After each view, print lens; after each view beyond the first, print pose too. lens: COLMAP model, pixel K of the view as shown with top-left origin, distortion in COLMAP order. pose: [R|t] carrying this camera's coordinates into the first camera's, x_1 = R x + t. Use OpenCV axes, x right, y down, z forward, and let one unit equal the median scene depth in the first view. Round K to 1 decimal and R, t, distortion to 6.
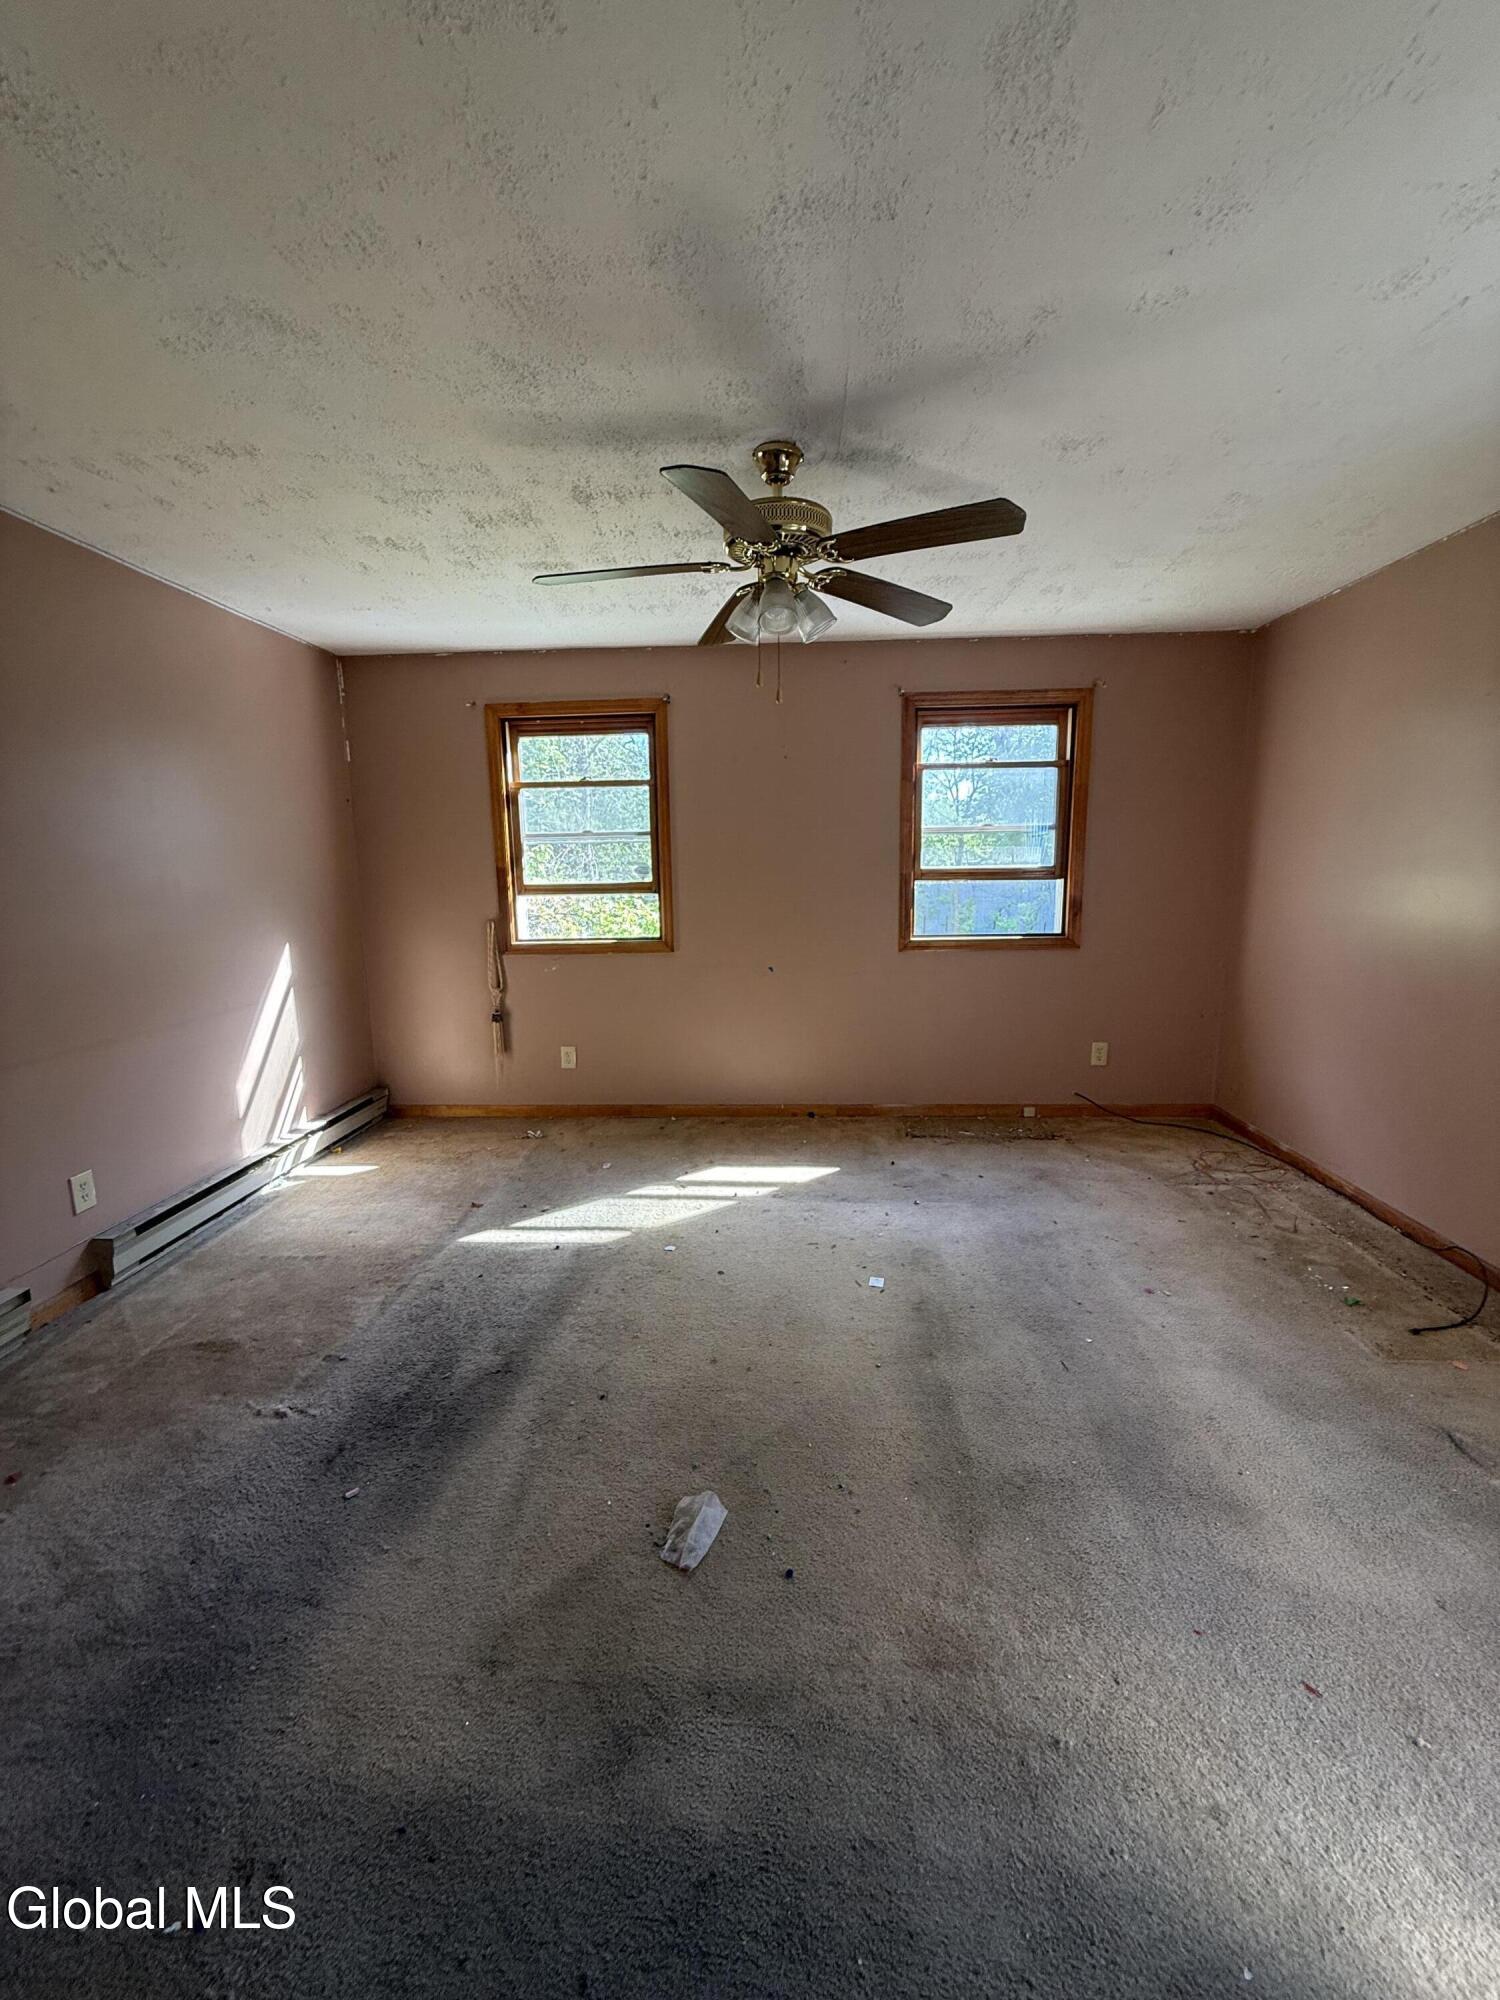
lens RADIAL K [[802.2, 0, 748.4], [0, 802.2, 999.6], [0, 0, 1]] dist [-0.000596, 0.000718]
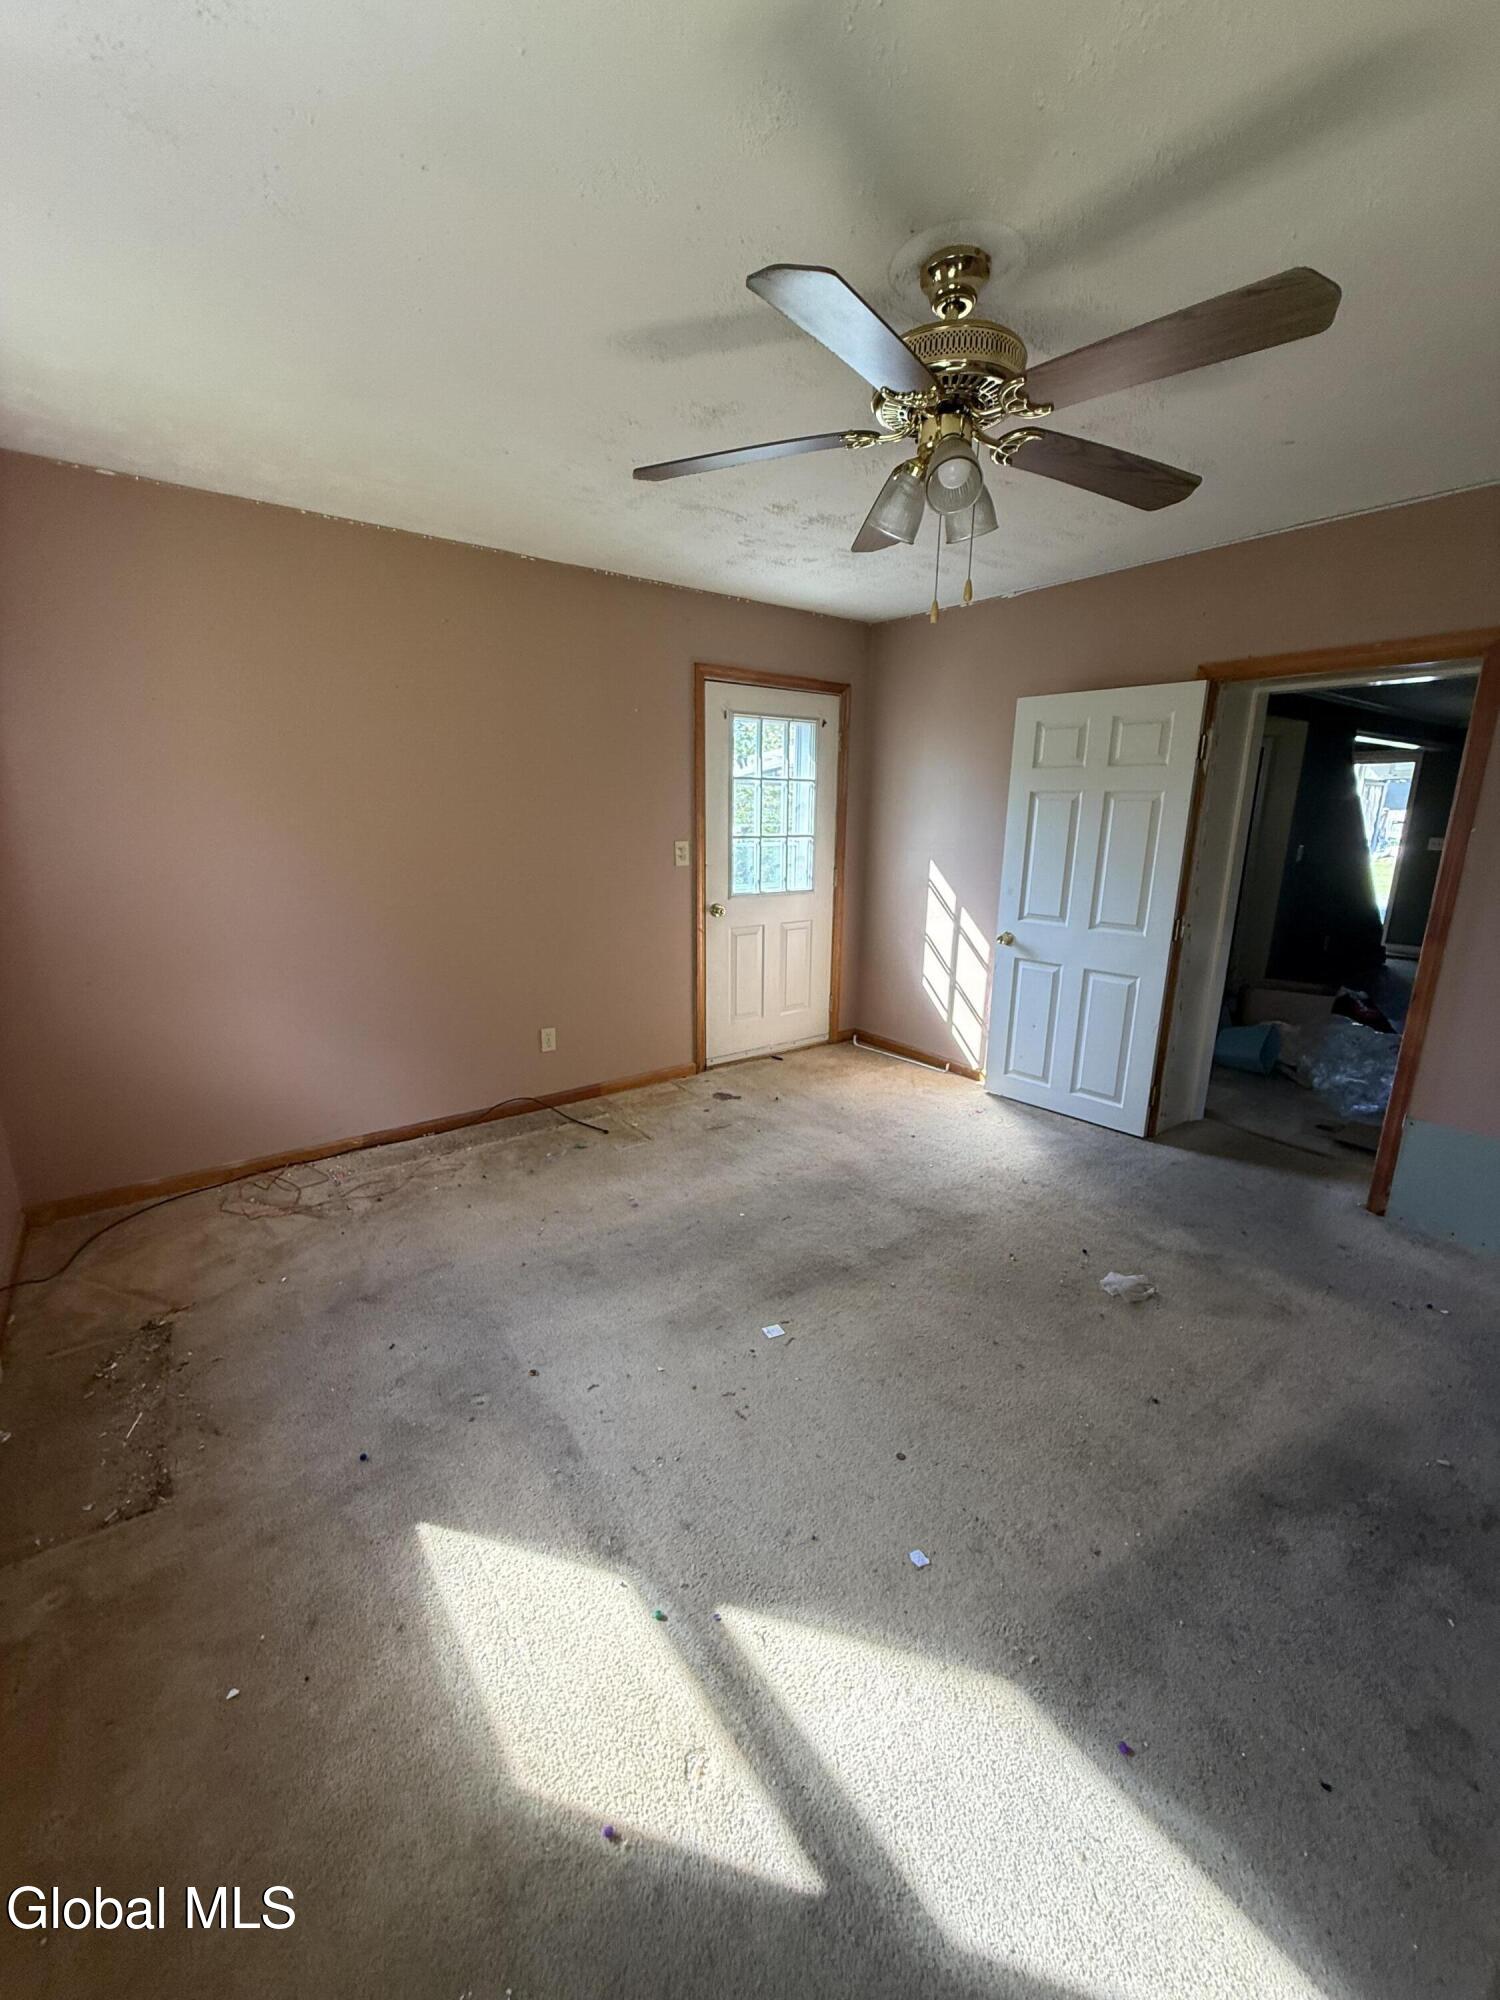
lens RADIAL K [[802.2, 0, 749.6], [0, 802.2, 1004.0], [0, 0, 1]] dist [-0.000596, 0.000718]
pose [[-0.645843, -0.174692, 0.743216, -0.403811], [0.129494, 0.934301, 0.332135, -0.262229], [-0.752408, 0.310749, -0.580790, 1.438145]]
